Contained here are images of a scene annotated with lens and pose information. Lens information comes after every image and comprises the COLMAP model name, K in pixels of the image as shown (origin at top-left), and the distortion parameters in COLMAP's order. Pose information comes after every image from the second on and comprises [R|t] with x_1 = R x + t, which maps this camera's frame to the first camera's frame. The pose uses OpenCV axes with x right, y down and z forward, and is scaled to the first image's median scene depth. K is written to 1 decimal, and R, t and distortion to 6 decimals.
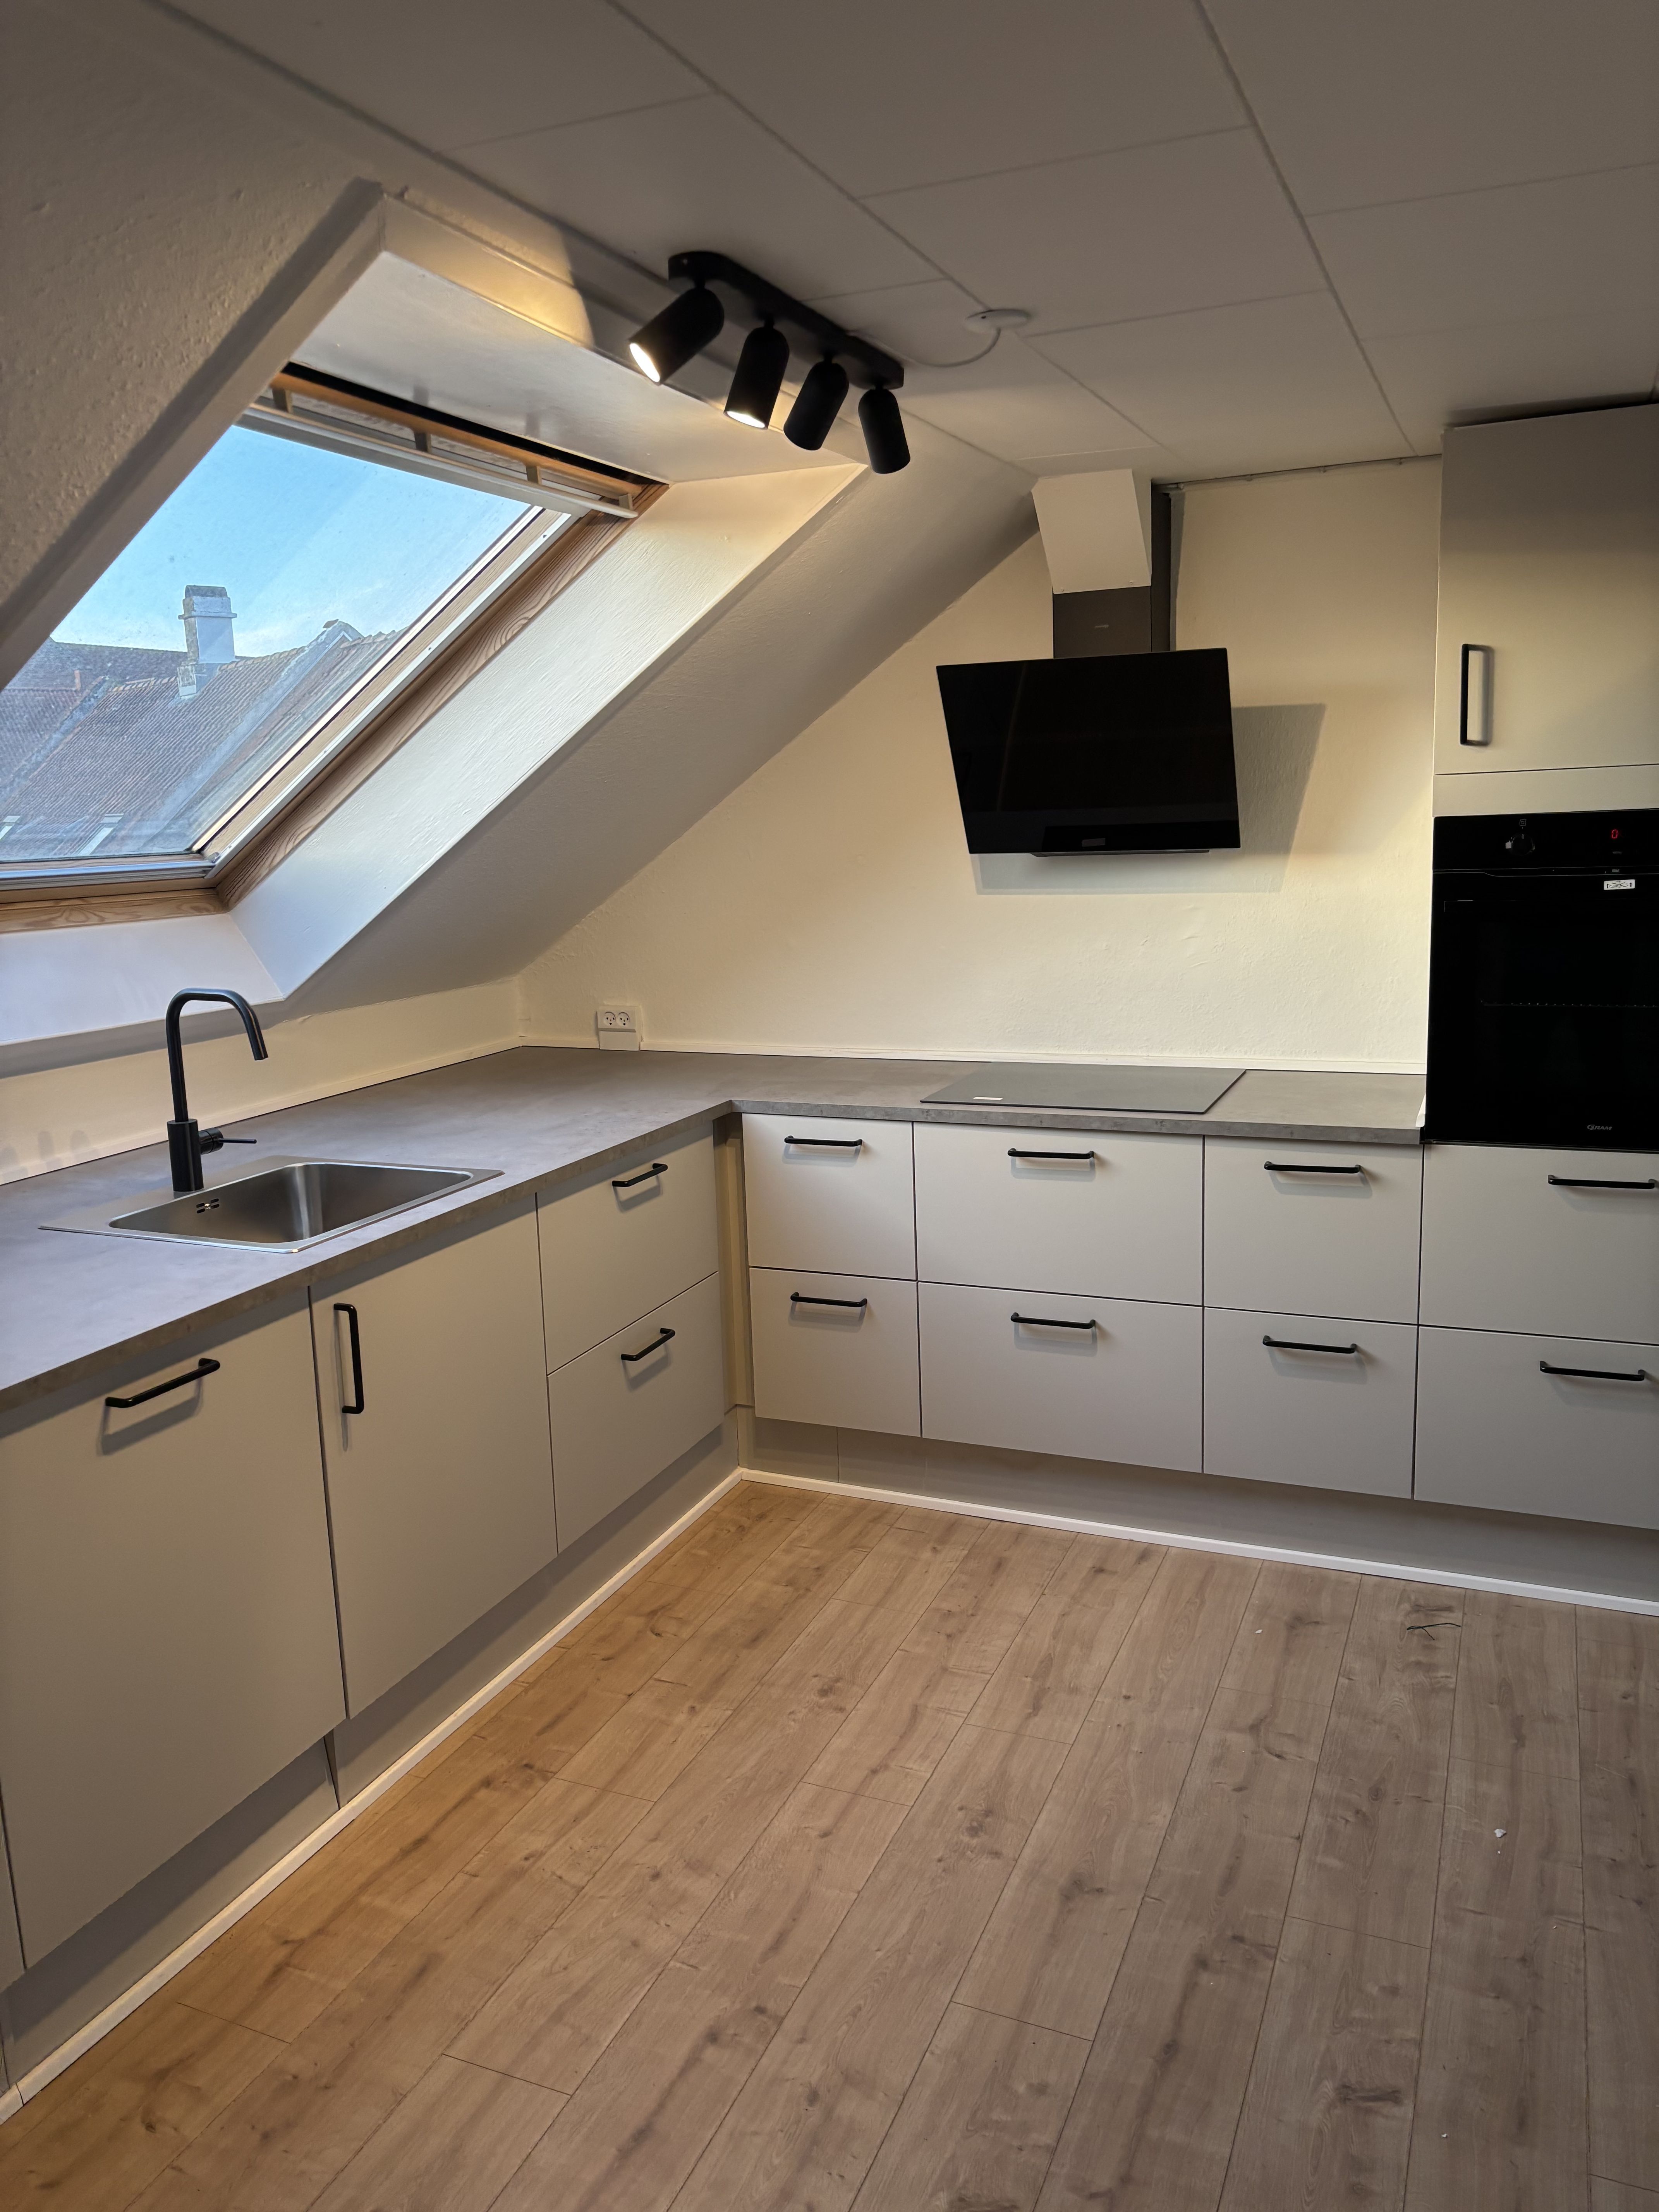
lens RADIAL K [[1678.6, 0, 829.5], [0, 1678.6, 1106.0], [0, 0, 1]] dist [0.005601, 0.002125]
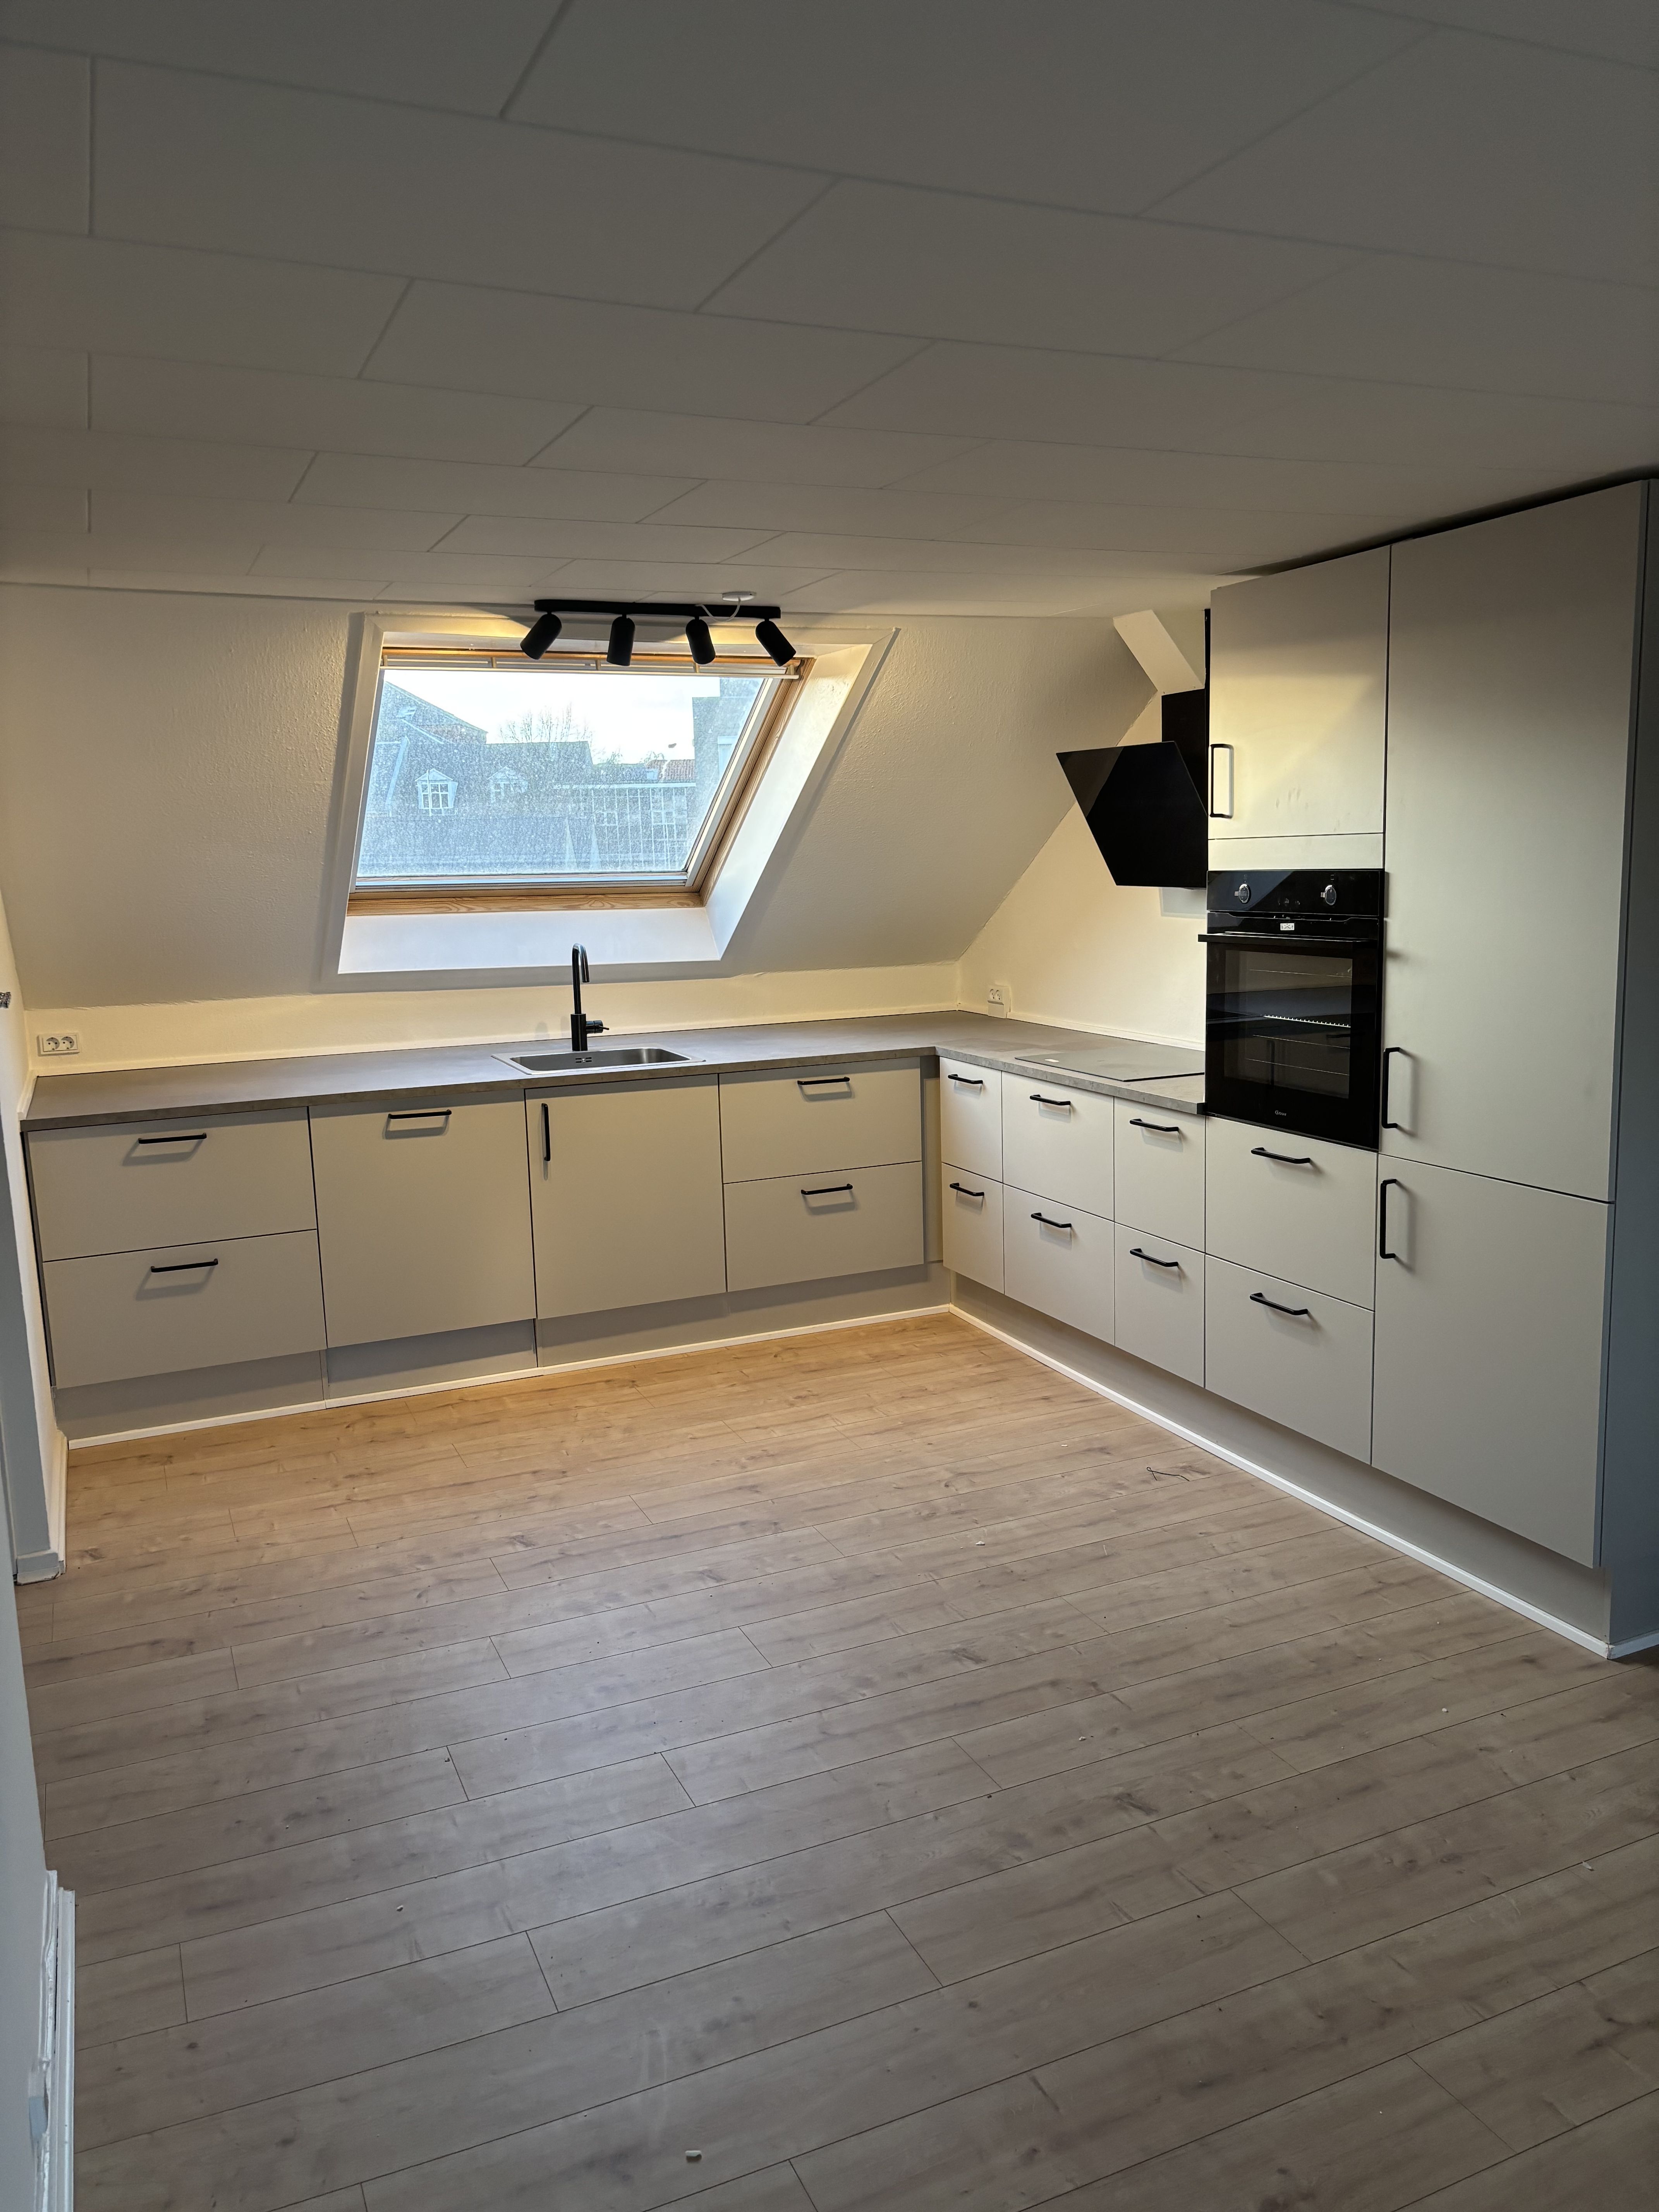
lens RADIAL K [[1660.7, 0, 855.8], [0, 1660.7, 1109.2], [0, 0, 1]] dist [0.054699, -0.000521]
pose [[0.738426, 0.122473, -0.663119, 1.033733], [-0.123558, 0.991294, 0.045494, -0.007986], [0.662918, 0.048340, 0.747130, -0.174858]]
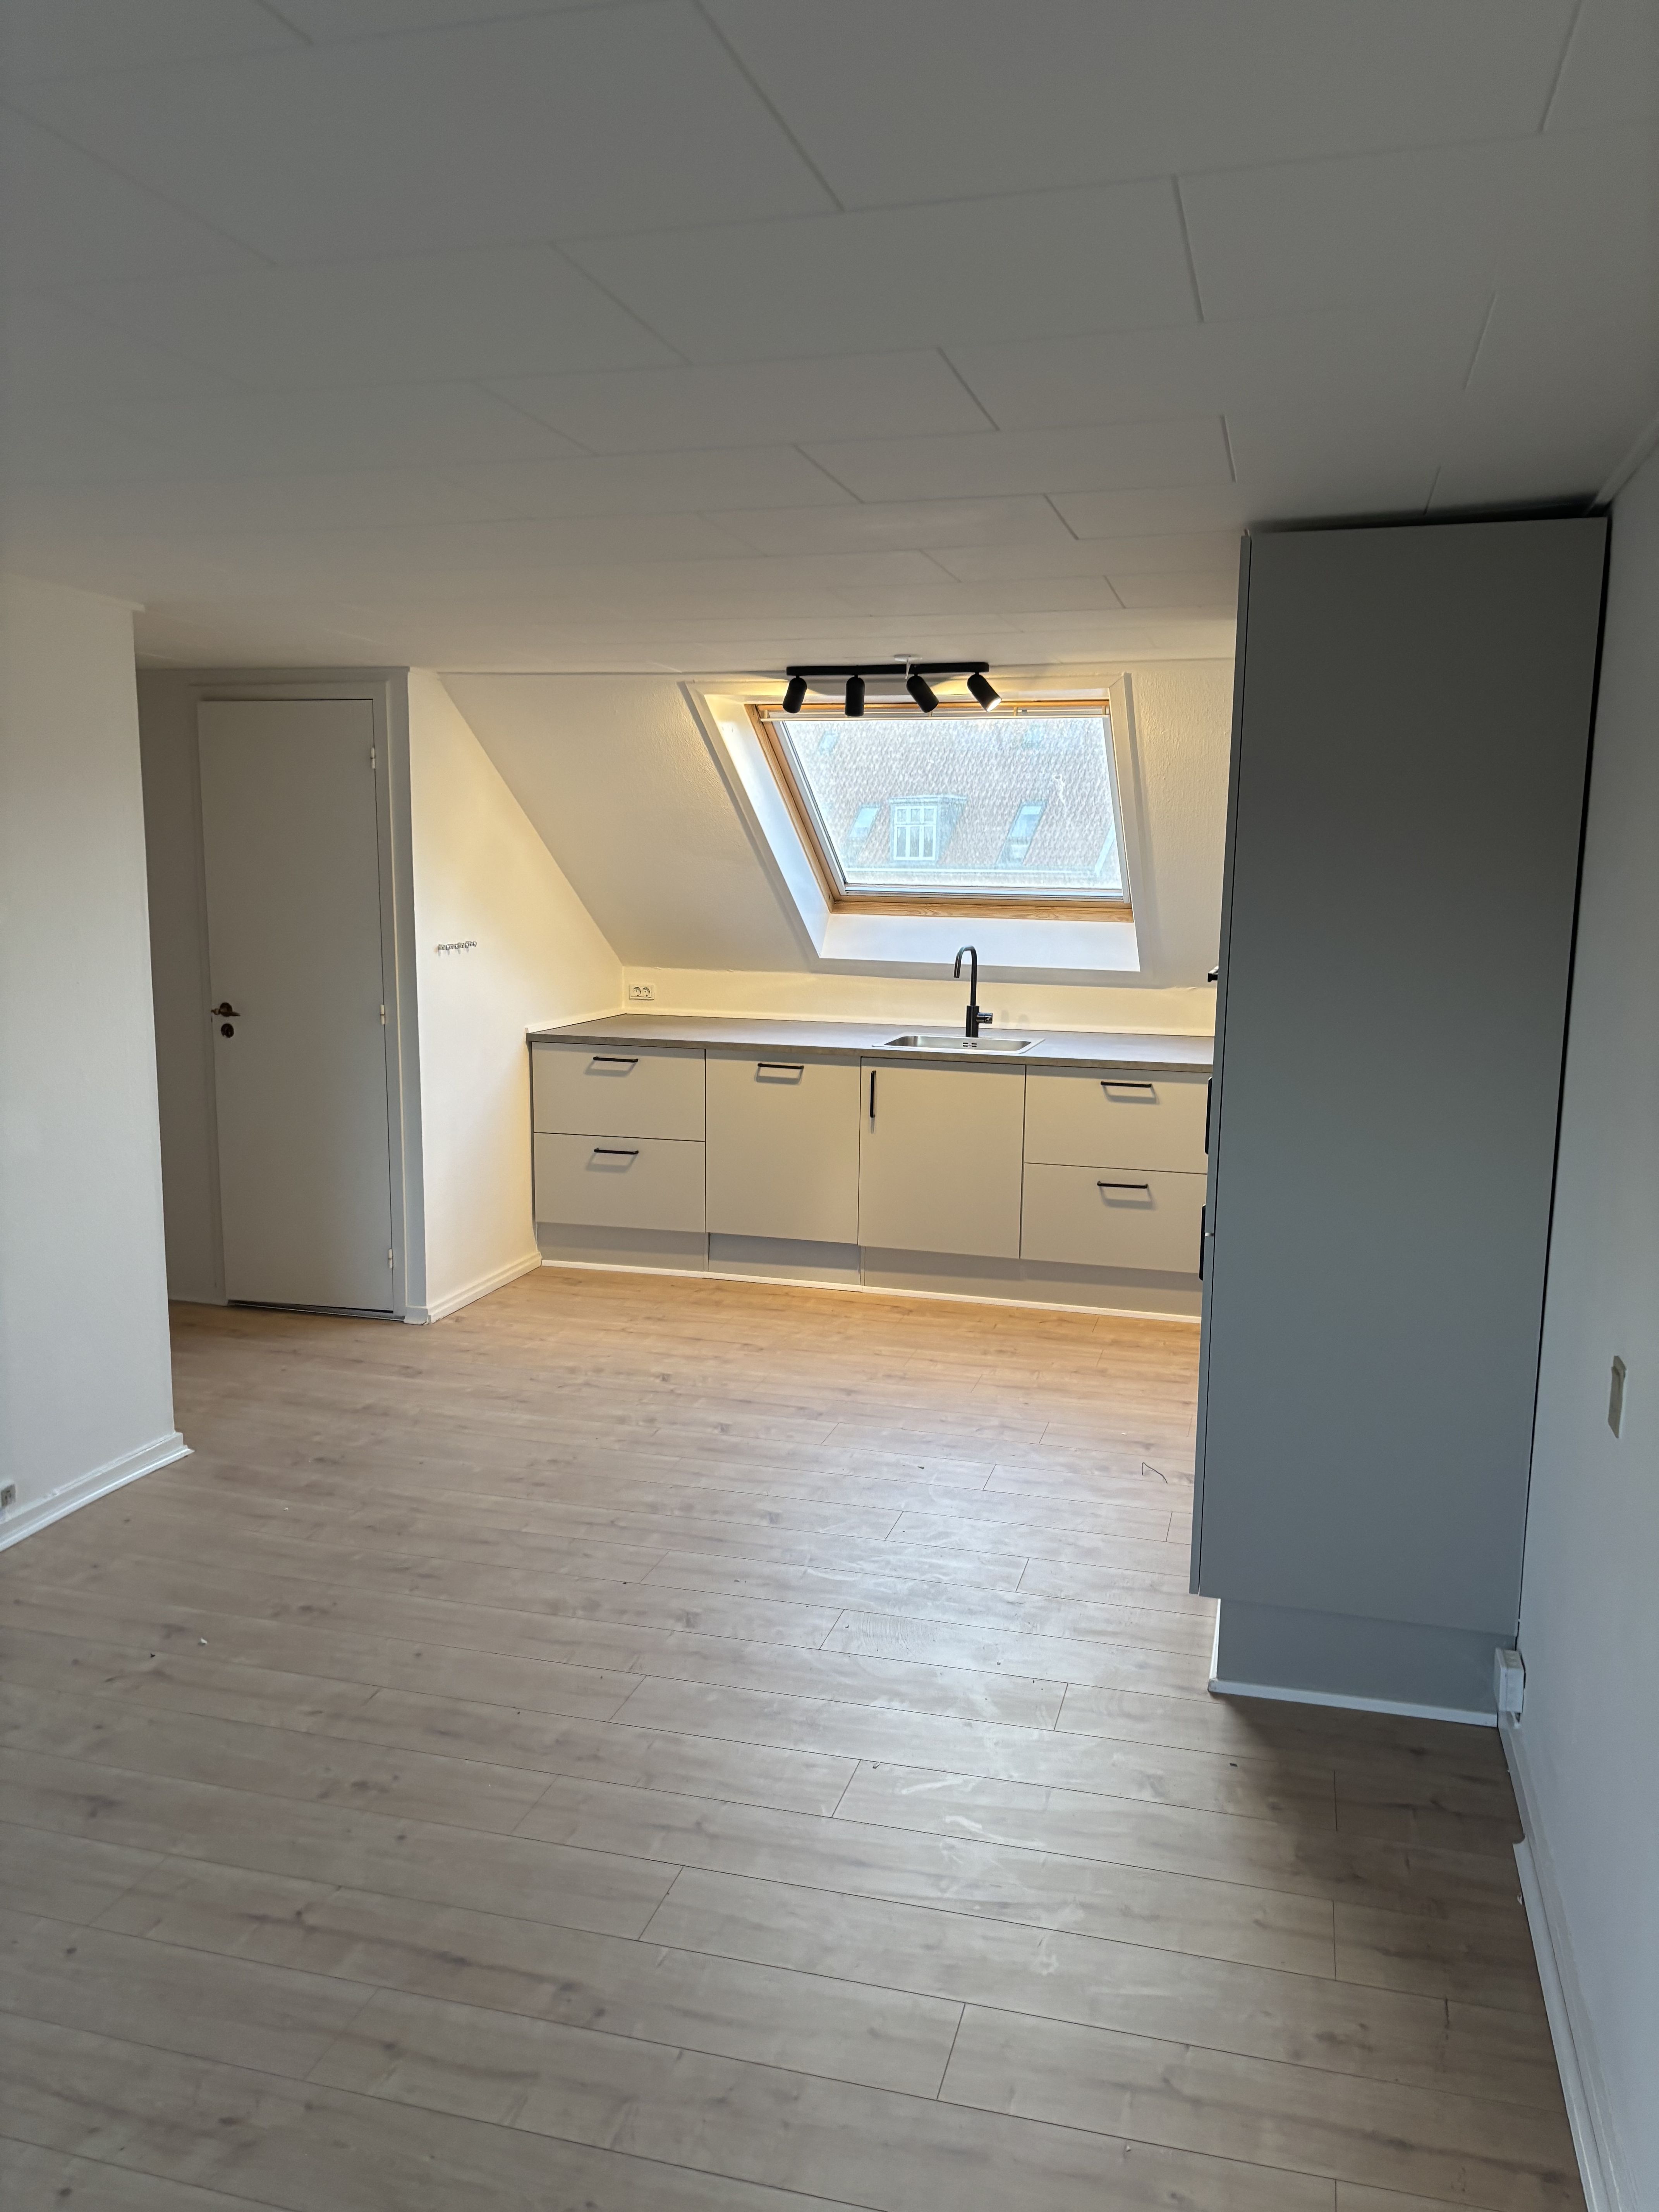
lens RADIAL K [[1694.4, 0, 829.5], [0, 1694.4, 1106.0], [0, 0, 1]] dist [0.275245, -0.000340]
pose [[0.125550, 0.175670, -0.976410, 1.702077], [-0.200865, 0.968316, 0.148385, -0.148720], [0.971540, 0.177497, 0.156858, 0.456983]]
